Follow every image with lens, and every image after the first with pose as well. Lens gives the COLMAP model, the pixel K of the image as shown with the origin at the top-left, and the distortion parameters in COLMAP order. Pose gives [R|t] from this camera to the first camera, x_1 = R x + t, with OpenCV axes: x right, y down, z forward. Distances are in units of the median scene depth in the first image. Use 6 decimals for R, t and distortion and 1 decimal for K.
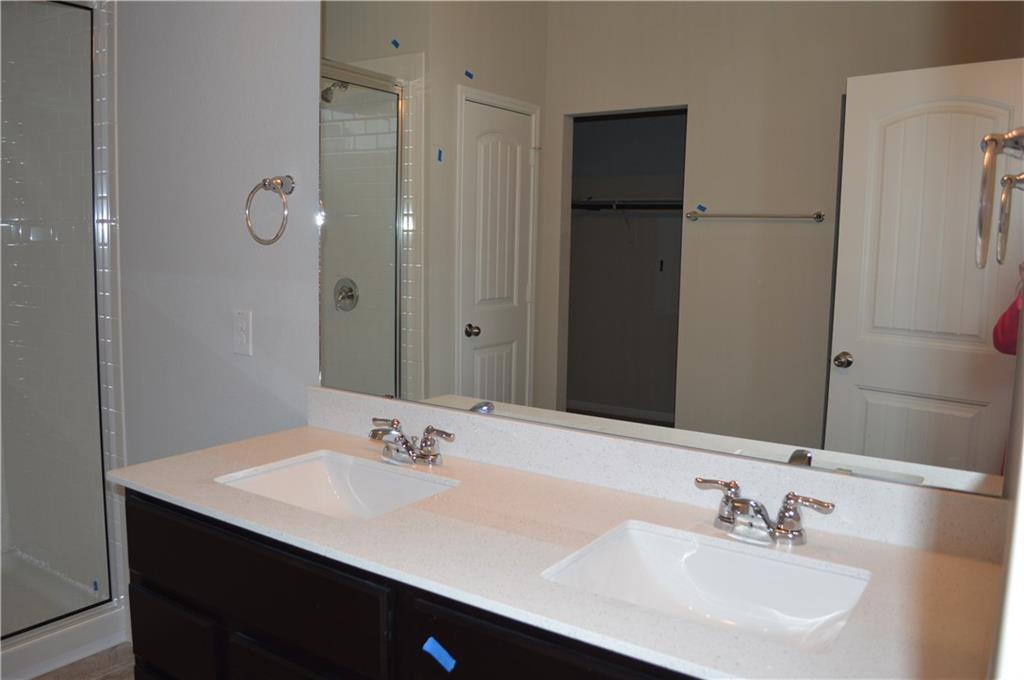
lens RADIAL K [[815.3, 0, 512.0], [0, 815.3, 340.0], [0, 0, 1]] dist [-0.083857, 0.011340]
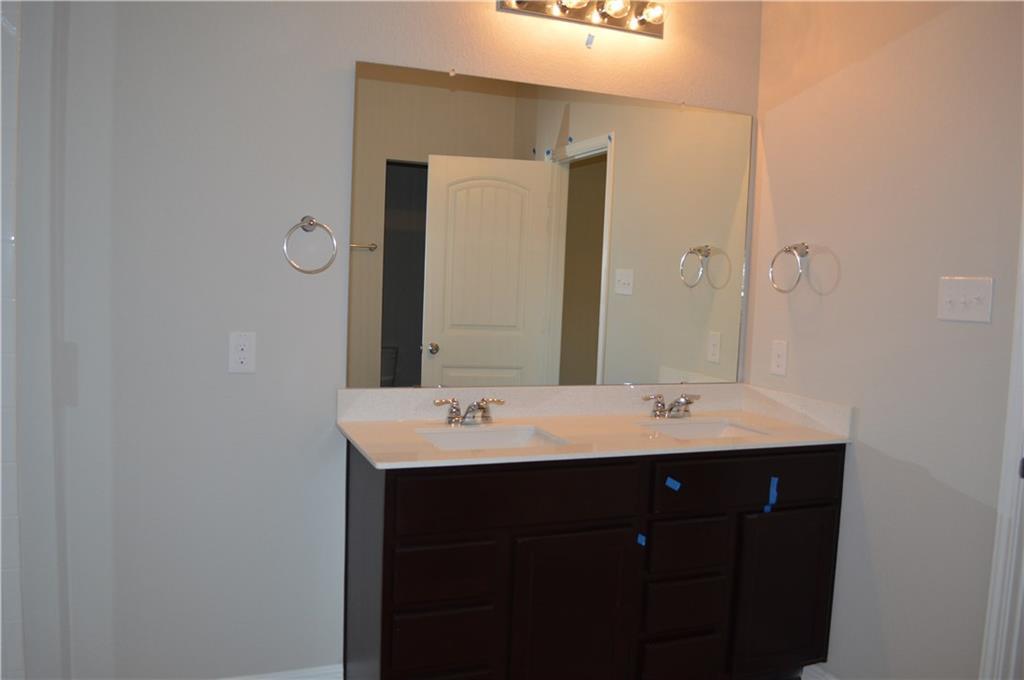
lens RADIAL K [[815.3, 0, 512.0], [0, 815.3, 340.0], [0, 0, 1]] dist [-0.083857, 0.011340]
pose [[0.574489, -0.063128, 0.816074, -0.843650], [0.072499, 0.997027, 0.026089, -0.024018], [-0.815295, 0.044177, 0.577358, 0.055162]]
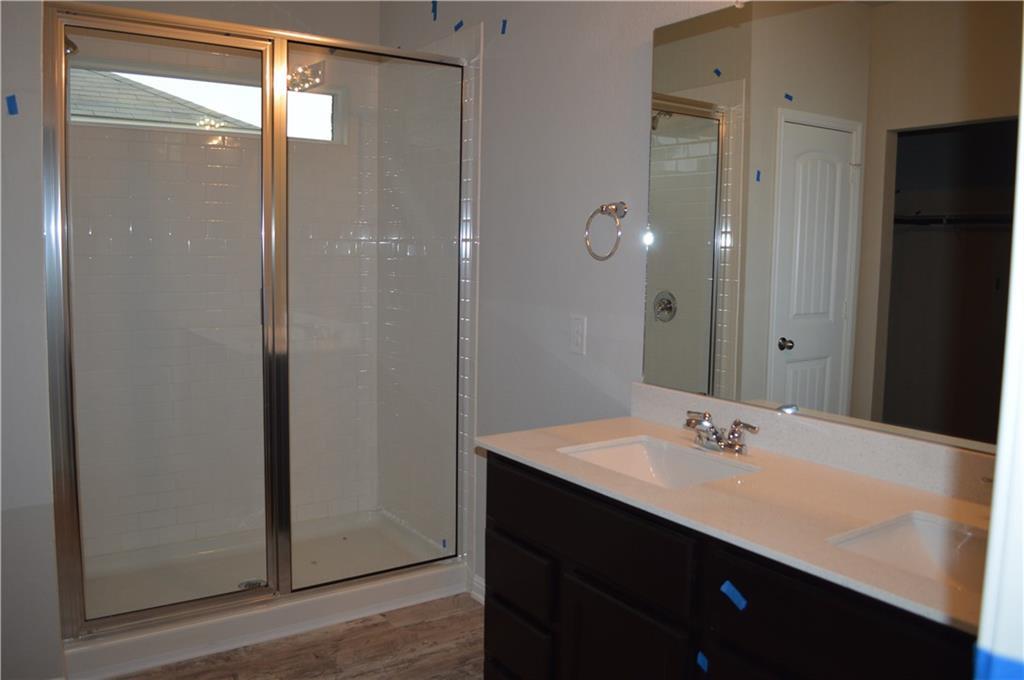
lens RADIAL K [[815.3, 0, 512.0], [0, 815.3, 340.0], [0, 0, 1]] dist [-0.083857, 0.011340]
pose [[0.927242, 0.034124, -0.372904, 0.017216], [-0.040736, 0.999121, -0.009862, 0.011865], [0.372239, 0.024335, 0.927818, -0.118492]]
